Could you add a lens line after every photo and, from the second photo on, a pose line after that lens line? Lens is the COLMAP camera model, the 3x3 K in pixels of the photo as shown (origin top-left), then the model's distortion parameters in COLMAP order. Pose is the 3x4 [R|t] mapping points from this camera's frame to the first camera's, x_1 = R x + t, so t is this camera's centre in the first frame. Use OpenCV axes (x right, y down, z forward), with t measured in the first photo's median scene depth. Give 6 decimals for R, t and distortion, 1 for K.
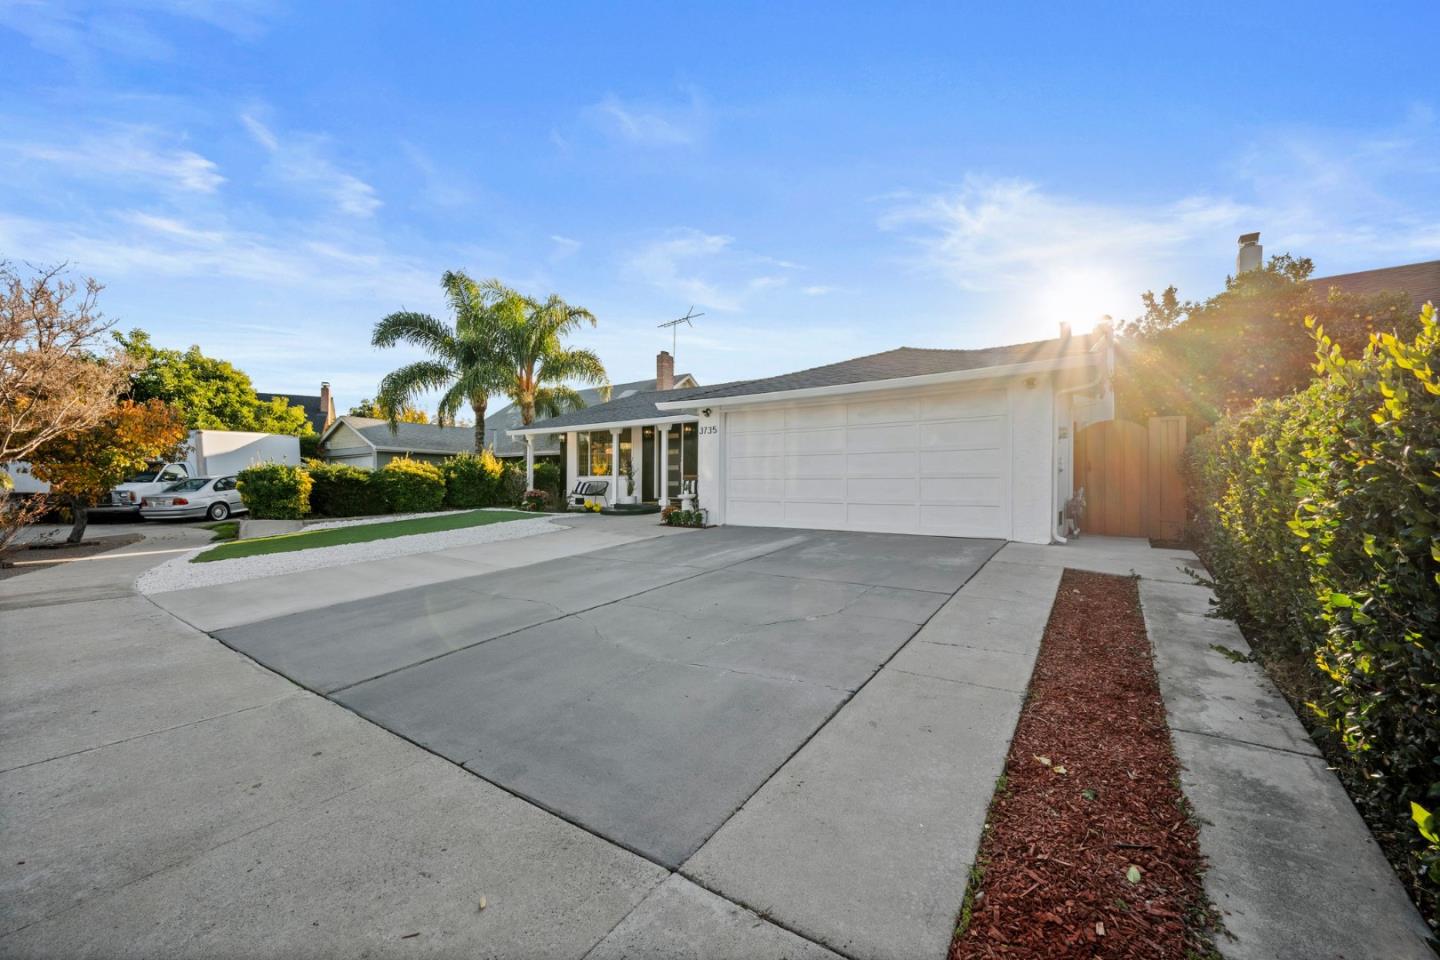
lens RADIAL K [[548.1, 0, 720.0], [0, 548.1, 480.0], [0, 0, 1]] dist [-0.001418, -0.000172]
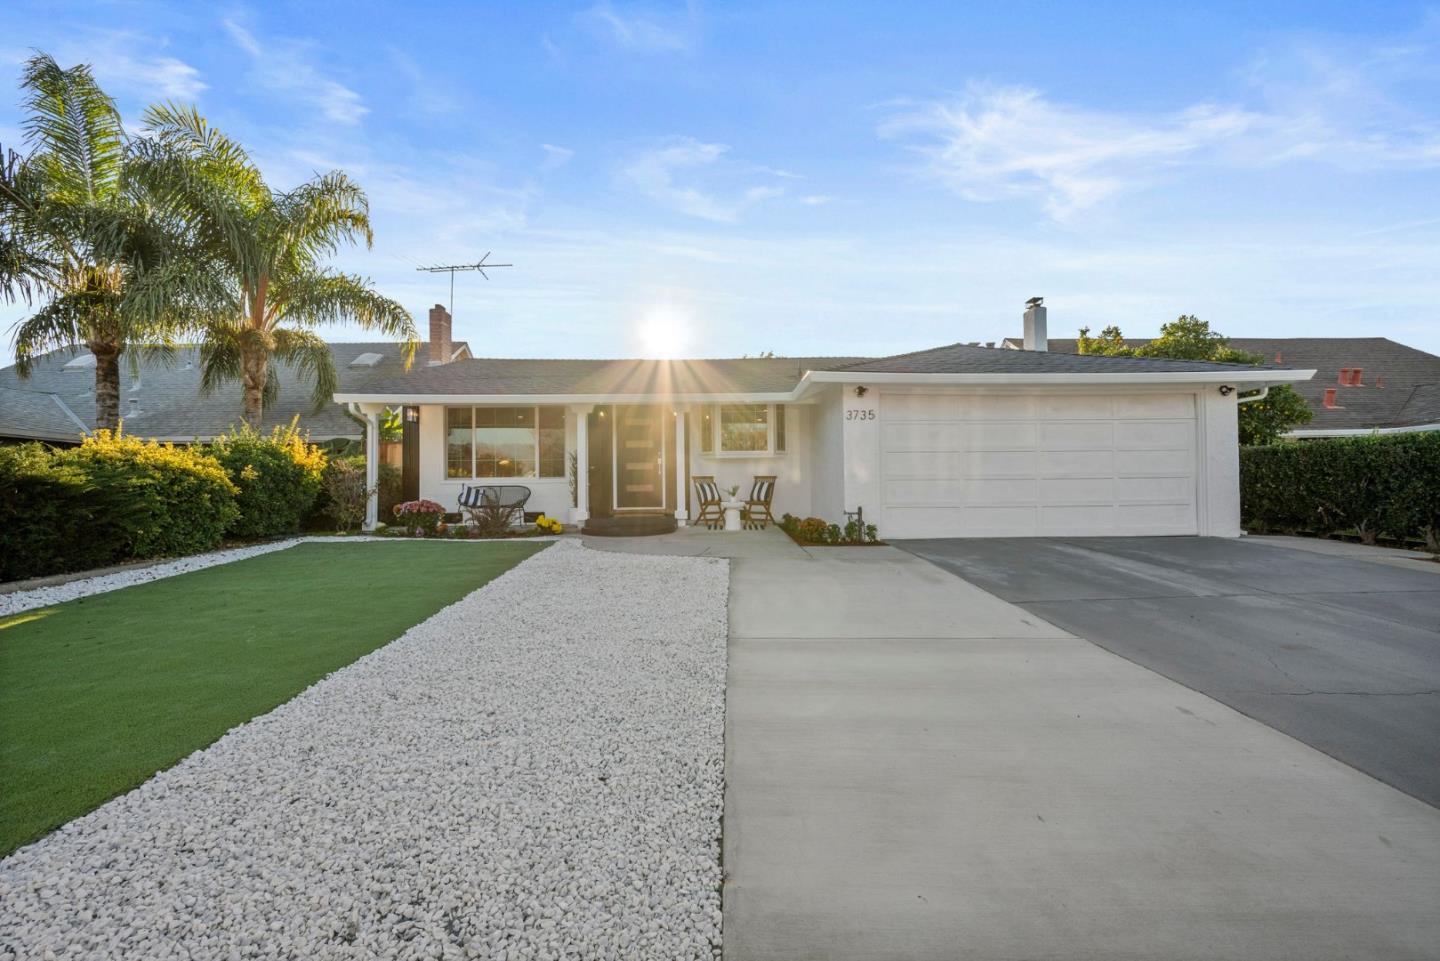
lens RADIAL K [[569.3, 0, 720.0], [0, 569.3, 480.5], [0, 0, 1]] dist [0.000251, 0.000094]
pose [[0.802286, 0.002425, 0.596934, -0.452871], [0.004687, 0.999935, -0.010362, 0.004393], [-0.596921, 0.011111, 0.802223, 0.343241]]
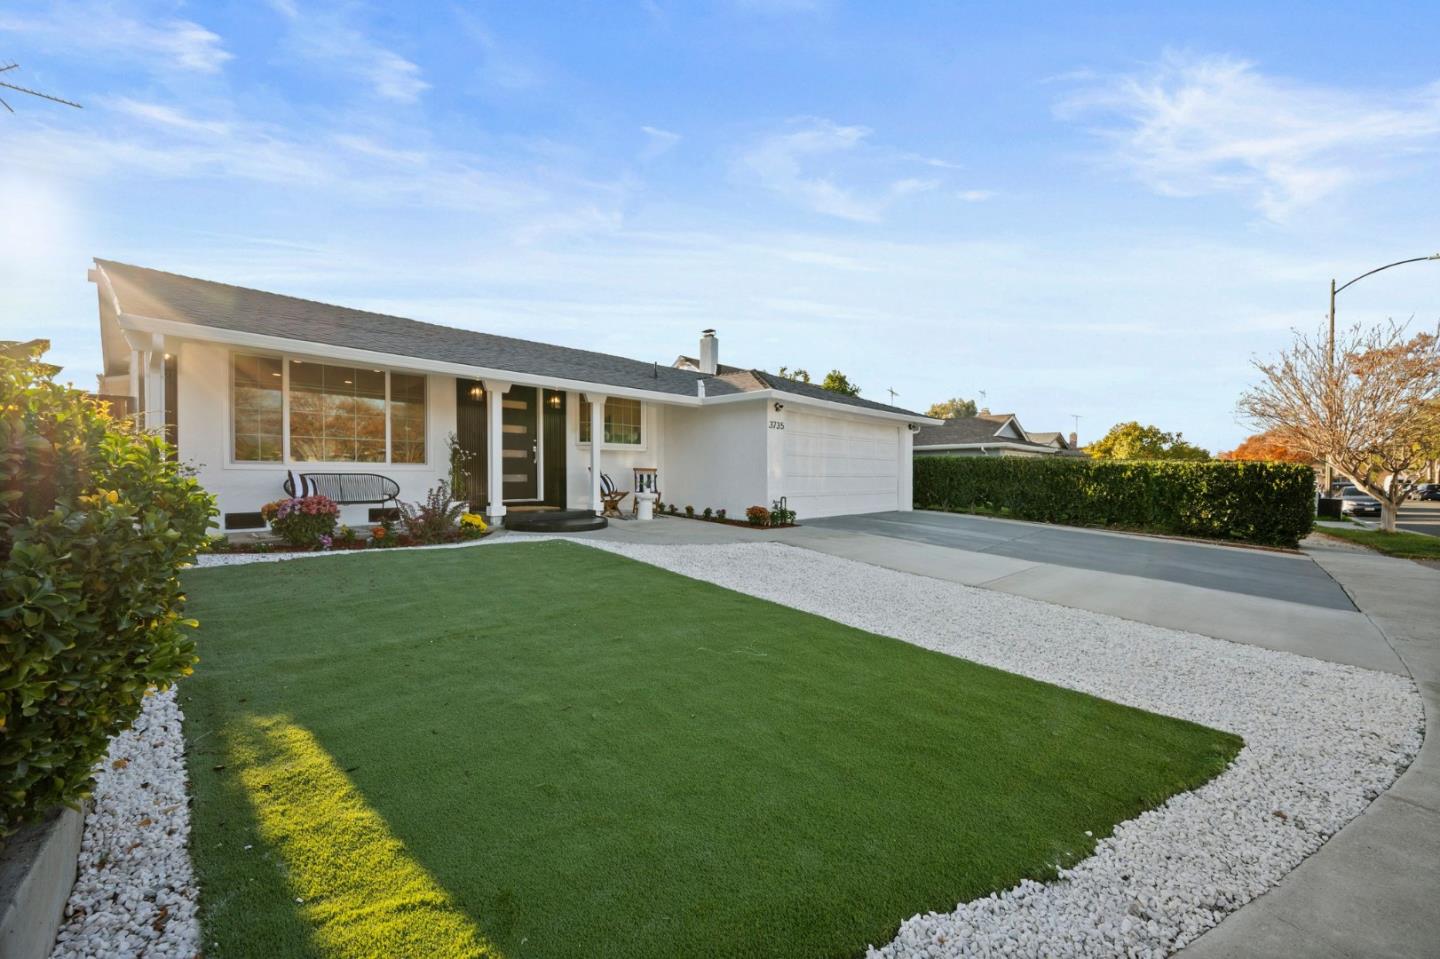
lens RADIAL K [[548.1, 0, 720.0], [0, 548.1, 479.5], [0, 0, 1]] dist [-0.001418, -0.000172]
pose [[0.172649, -0.009342, 0.984939, -0.696758], [-0.016727, 0.999783, 0.012415, -0.003919], [-0.984841, -0.018618, 0.172456, 0.653803]]
